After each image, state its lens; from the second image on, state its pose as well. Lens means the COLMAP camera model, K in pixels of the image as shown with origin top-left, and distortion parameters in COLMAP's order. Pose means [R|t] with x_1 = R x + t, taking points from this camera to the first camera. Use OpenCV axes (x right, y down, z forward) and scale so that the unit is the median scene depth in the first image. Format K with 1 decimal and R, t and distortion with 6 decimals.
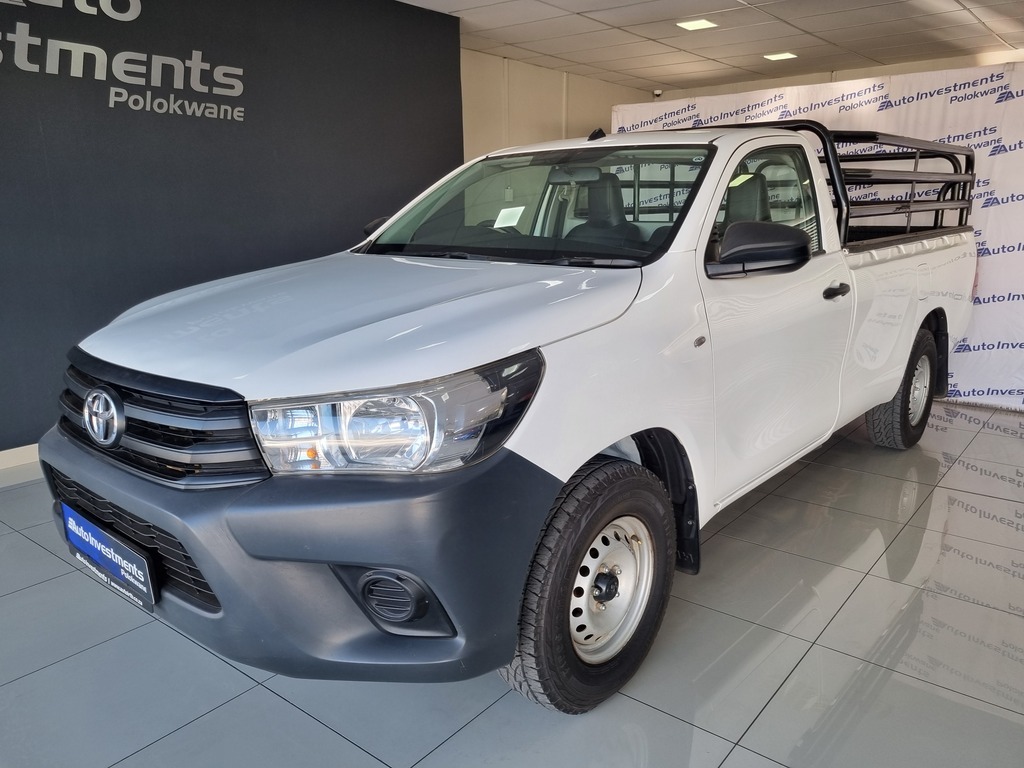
lens RADIAL K [[753.9, 0, 513.7], [0, 753.9, 381.9], [0, 0, 1]] dist [0.057145, -0.035116]
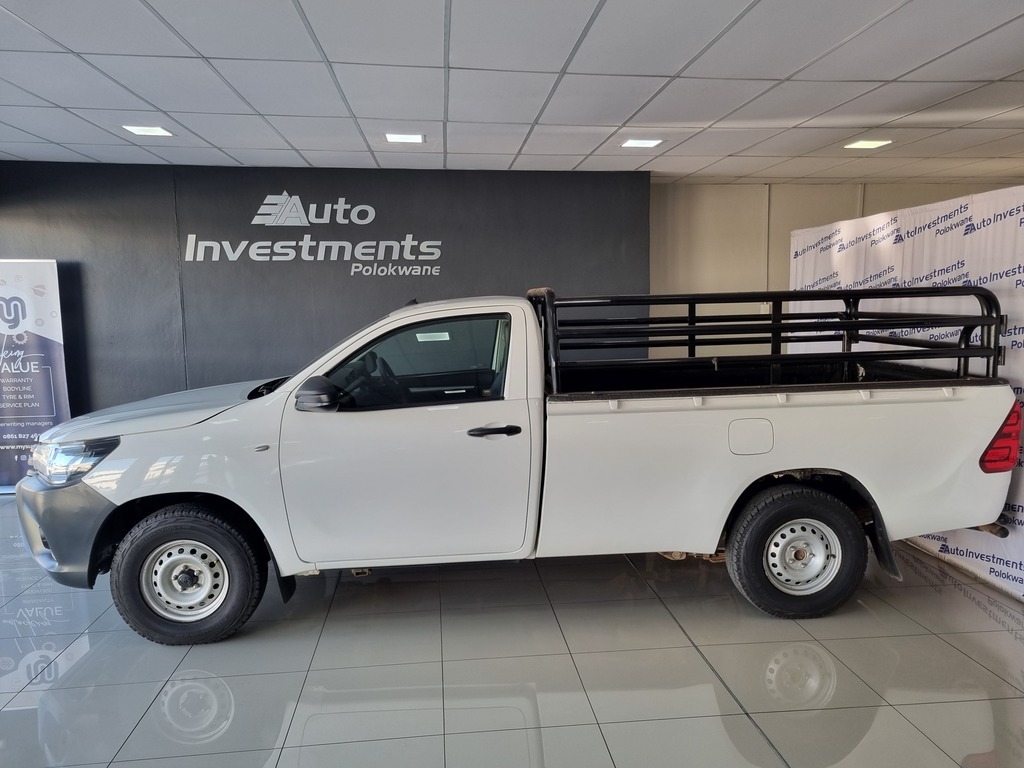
lens RADIAL K [[753.9, 0, 520.6], [0, 753.9, 387.6], [0, 0, 1]] dist [0.057145, -0.035116]
pose [[0.722655, 0.072851, -0.687360, 0.832642], [-0.143778, 0.988522, -0.046391, -0.088776], [0.676090, 0.132352, 0.724834, 0.085830]]
